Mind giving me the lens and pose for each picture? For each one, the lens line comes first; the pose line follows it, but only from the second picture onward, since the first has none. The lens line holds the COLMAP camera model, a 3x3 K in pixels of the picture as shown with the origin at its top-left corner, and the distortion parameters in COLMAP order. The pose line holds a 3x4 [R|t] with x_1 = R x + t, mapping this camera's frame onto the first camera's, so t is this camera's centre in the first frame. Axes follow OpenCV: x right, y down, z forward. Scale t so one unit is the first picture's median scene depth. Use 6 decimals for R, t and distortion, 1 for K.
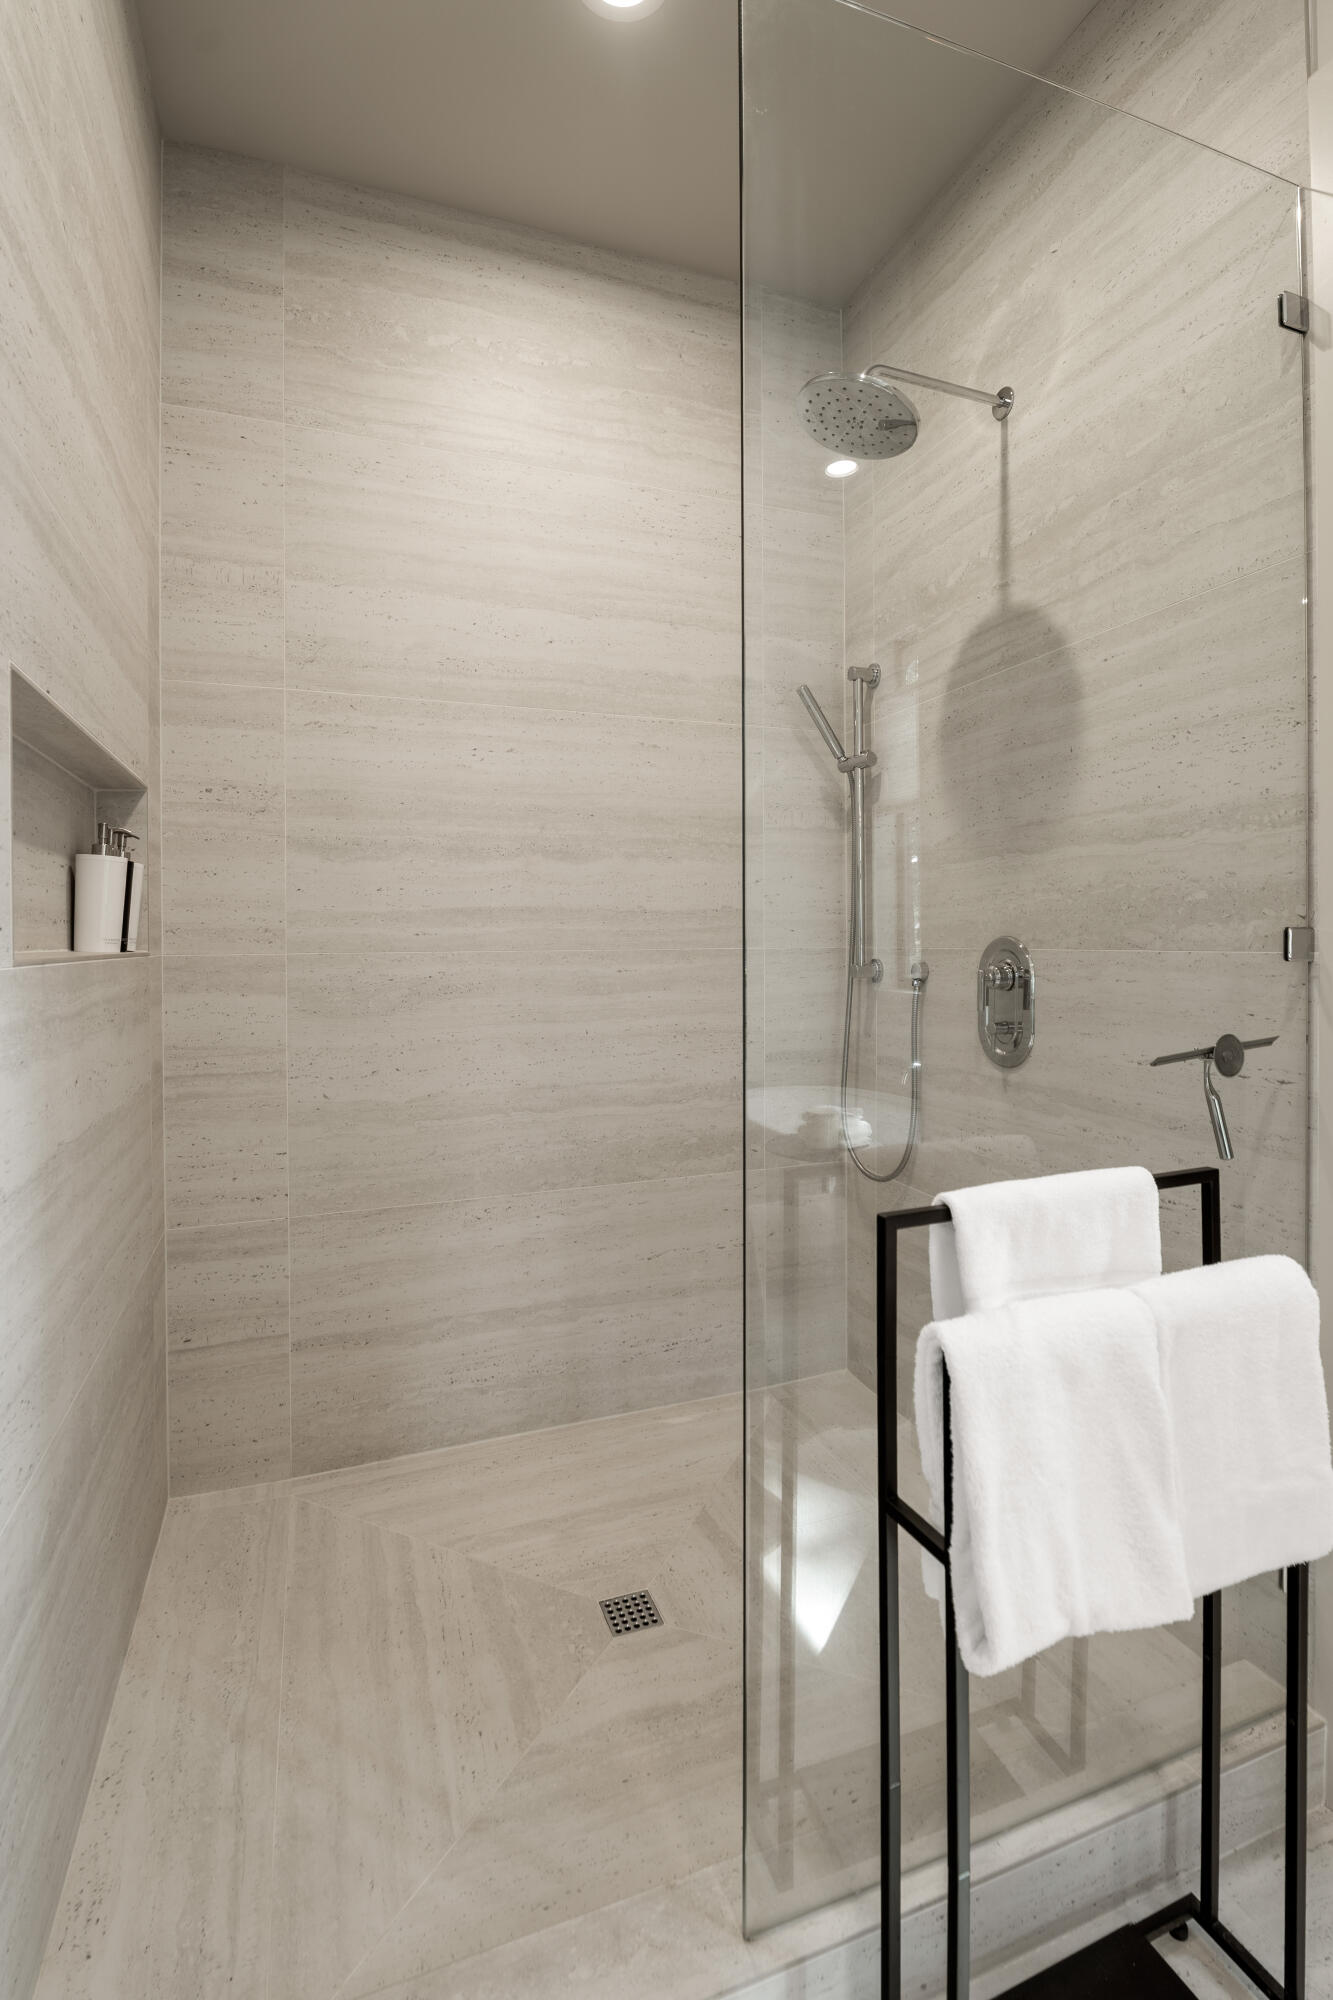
lens RADIAL K [[890.7, 0, 643.3], [0, 890.7, 951.5], [0, 0, 1]] dist [0.008754, -0.001519]
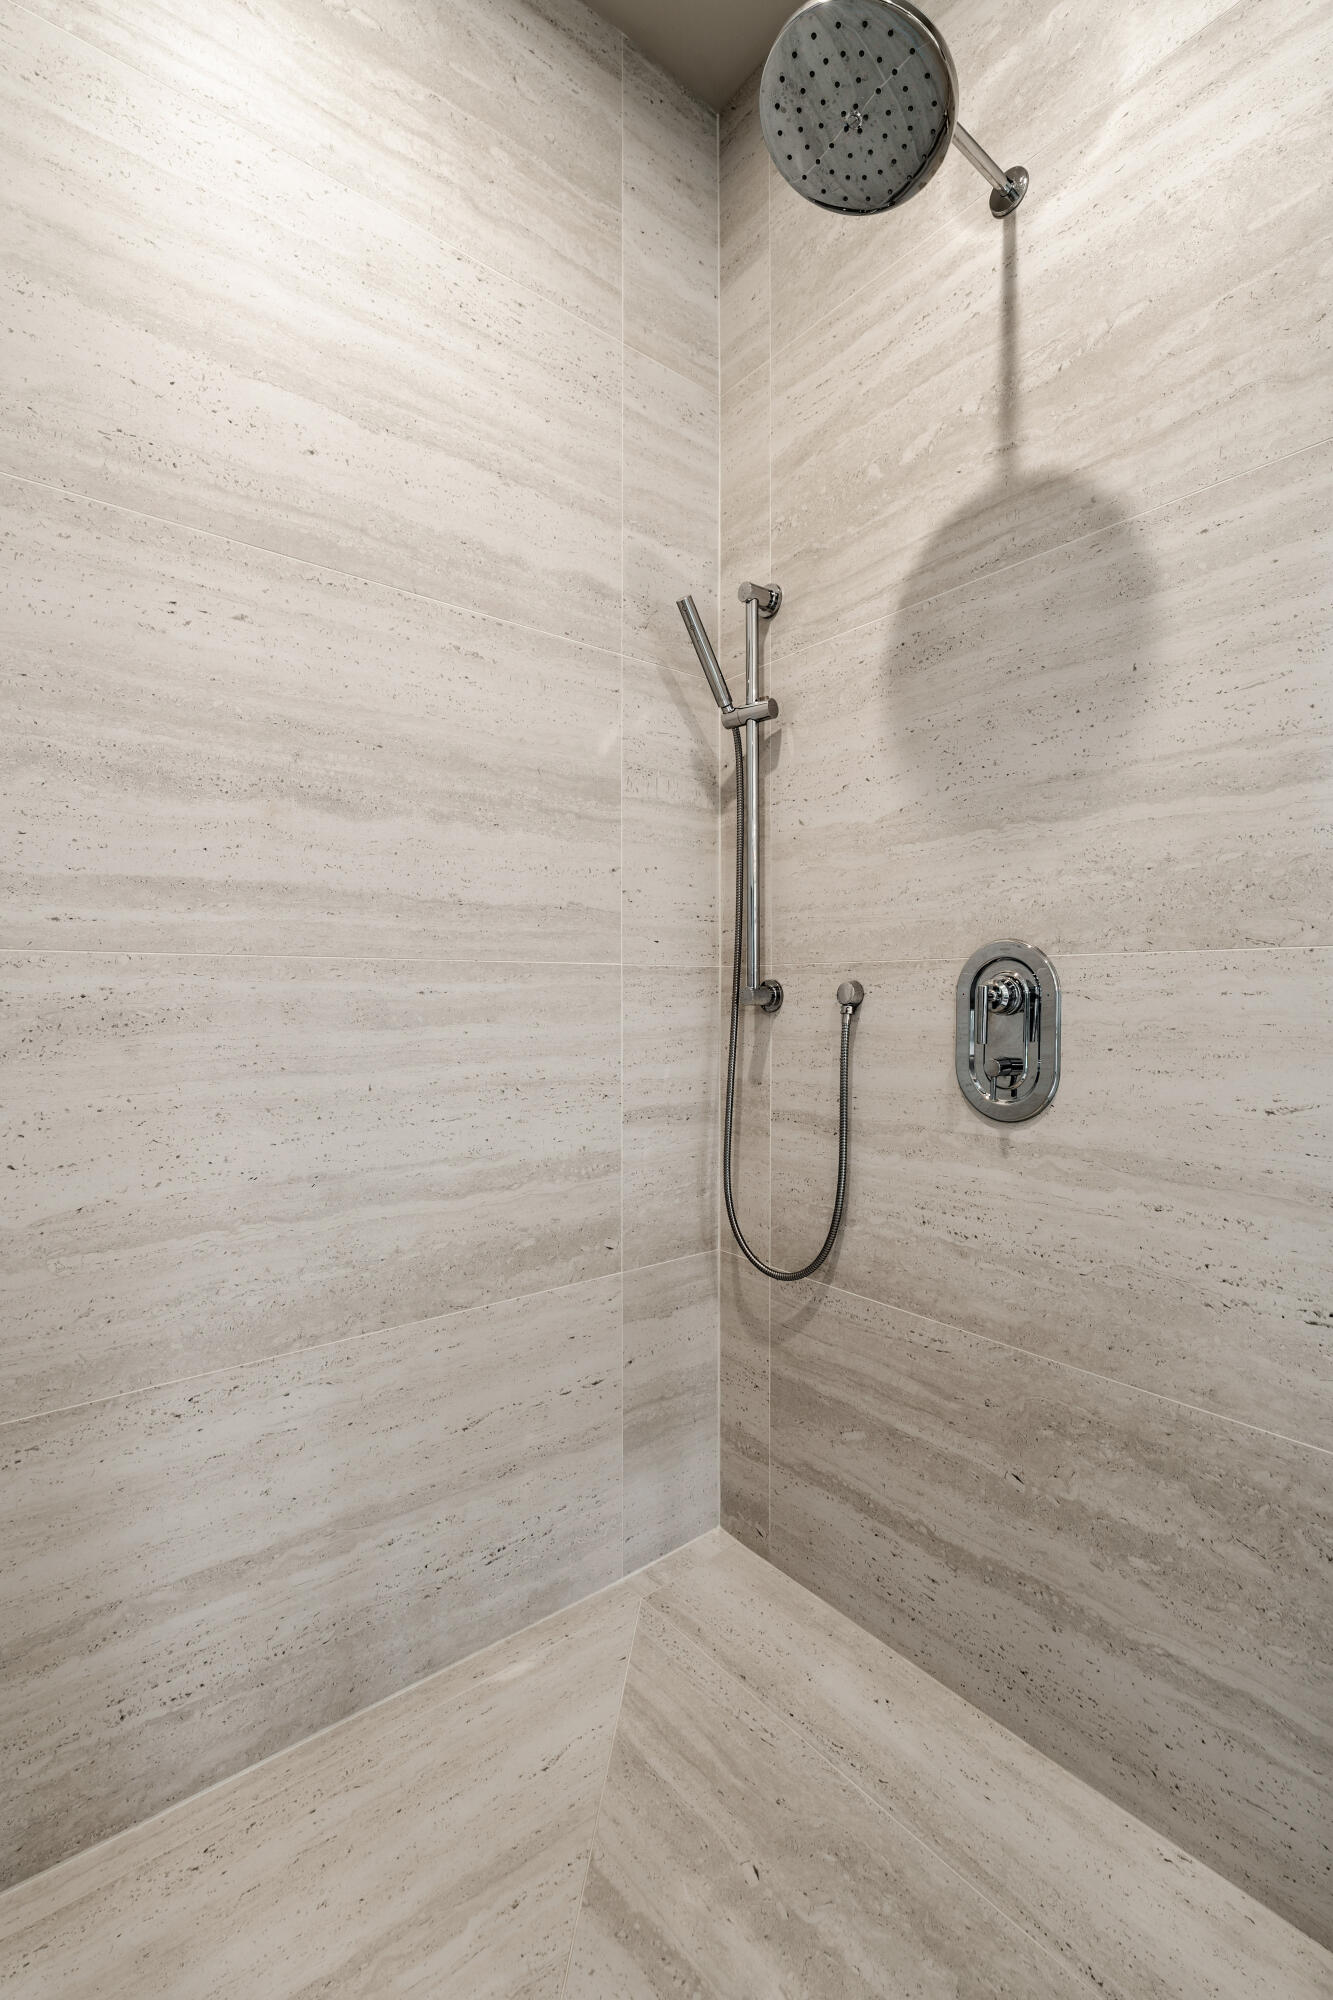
lens RADIAL K [[890.7, 0, 651.2], [0, 890.7, 1002.9], [0, 0, 1]] dist [0.008754, -0.001519]
pose [[0.947070, 0.004644, 0.320994, -0.081641], [-0.005035, 0.999987, 0.000386, 0.030620], [-0.320988, -0.001982, 0.947081, 0.356205]]
